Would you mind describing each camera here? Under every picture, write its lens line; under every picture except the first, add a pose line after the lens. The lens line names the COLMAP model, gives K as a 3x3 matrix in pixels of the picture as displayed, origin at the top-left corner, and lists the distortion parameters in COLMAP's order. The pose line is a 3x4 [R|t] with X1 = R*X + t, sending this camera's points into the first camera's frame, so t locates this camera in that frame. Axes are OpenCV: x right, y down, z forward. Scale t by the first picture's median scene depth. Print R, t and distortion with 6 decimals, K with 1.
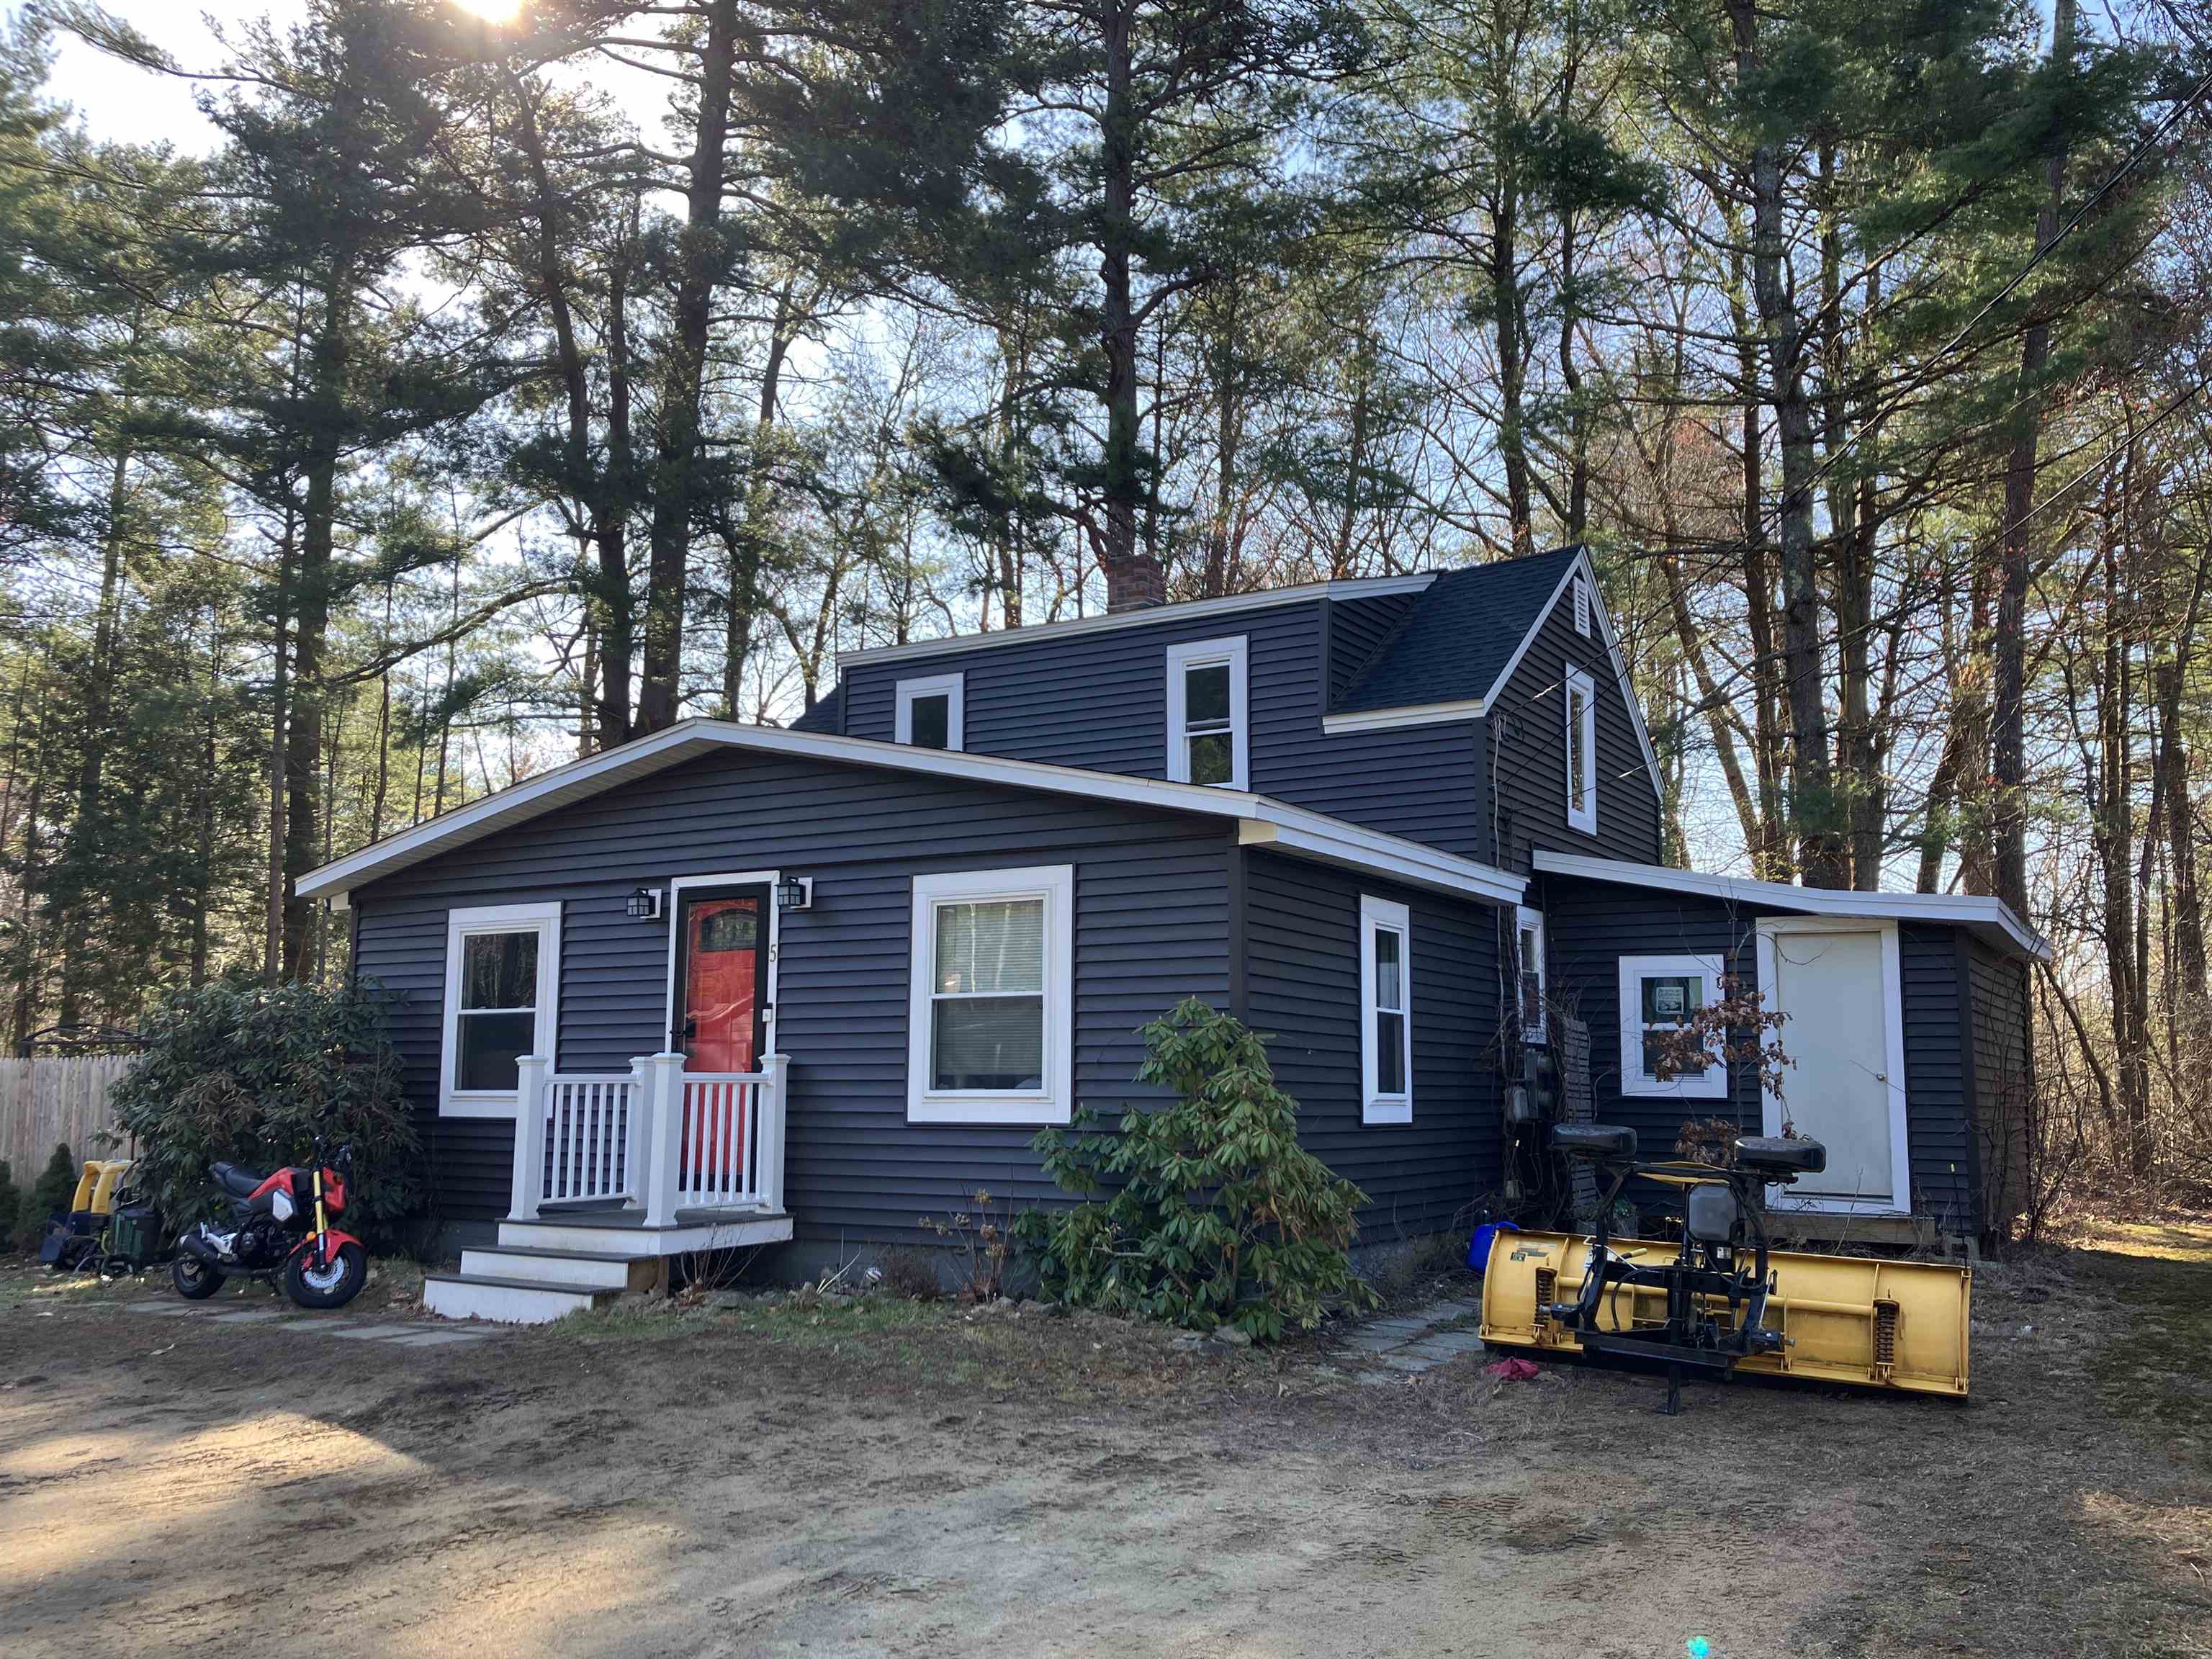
lens RADIAL K [[1800.0, 0, 1106.0], [0, 1800.0, 829.5], [0, 0, 1]] dist [0.030105, -0.003218]
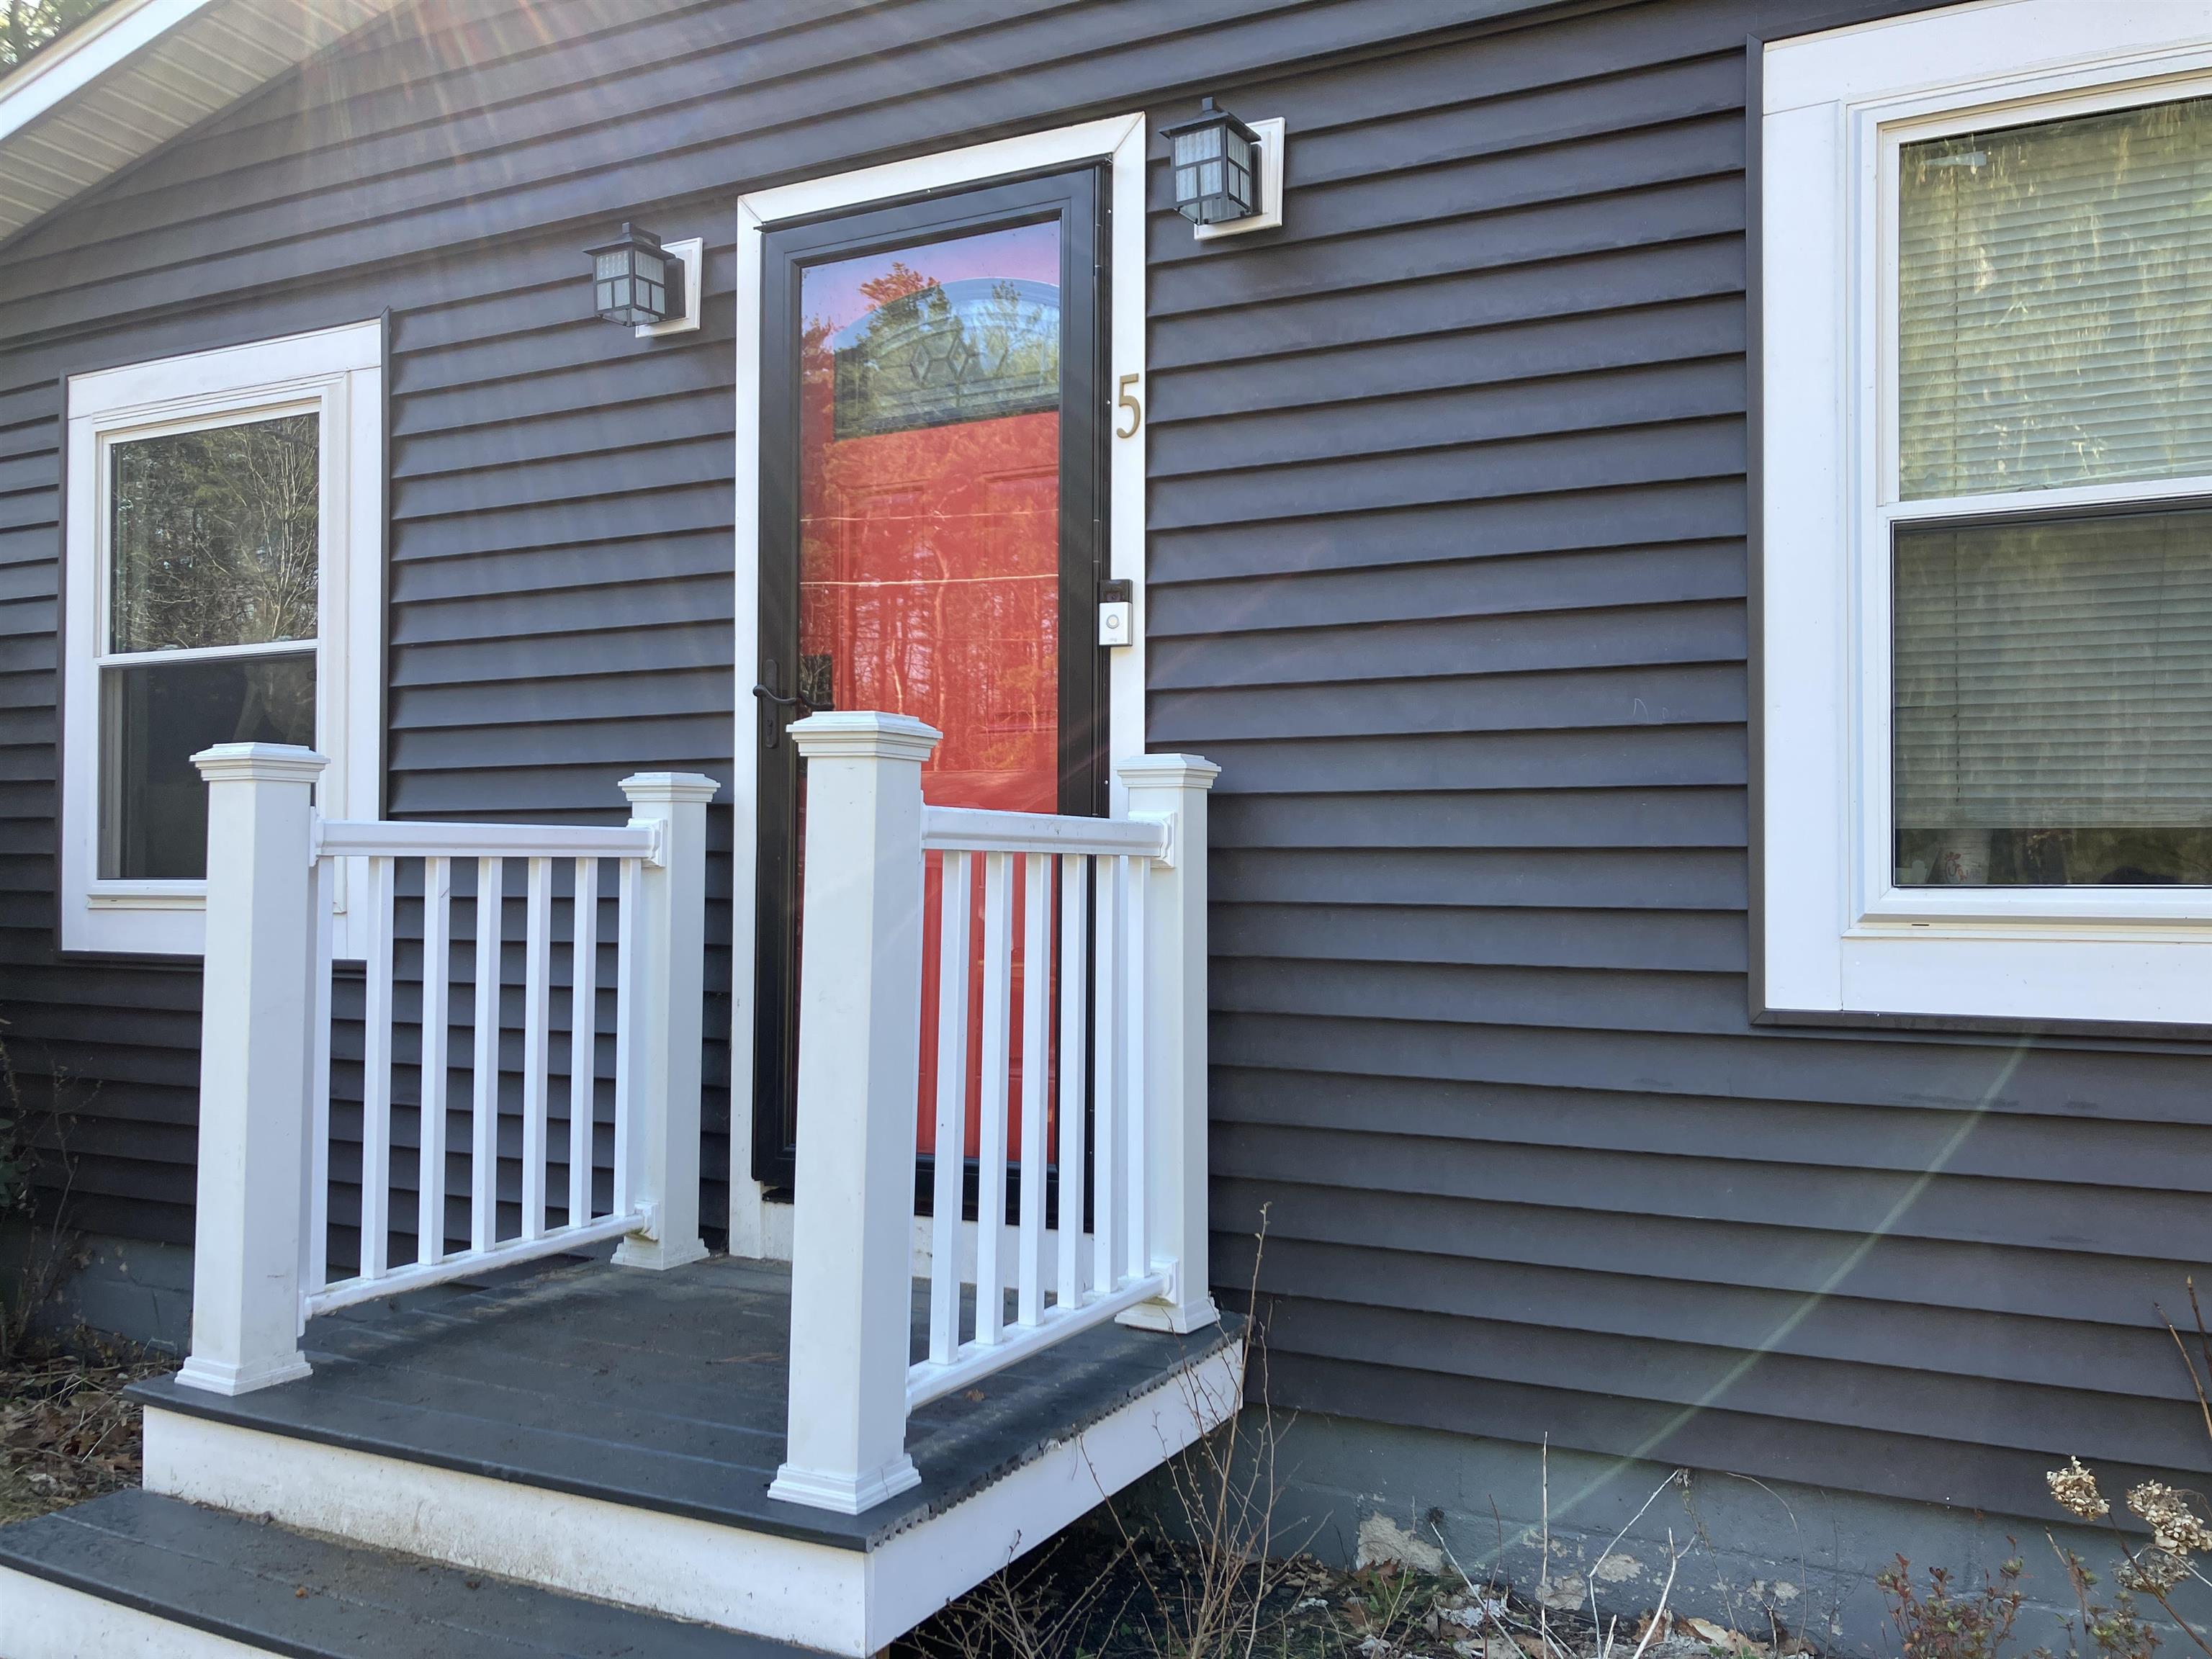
lens RADIAL K [[1831.5, 0, 1034.7], [0, 1831.5, 834.5], [0, 0, 1]] dist [0.074486, -0.001886]
pose [[0.999680, 0.006676, 0.024399, -0.203565], [-0.009383, 0.993598, 0.112585, 0.101930], [-0.023491, -0.112778, 0.993343, 0.695102]]
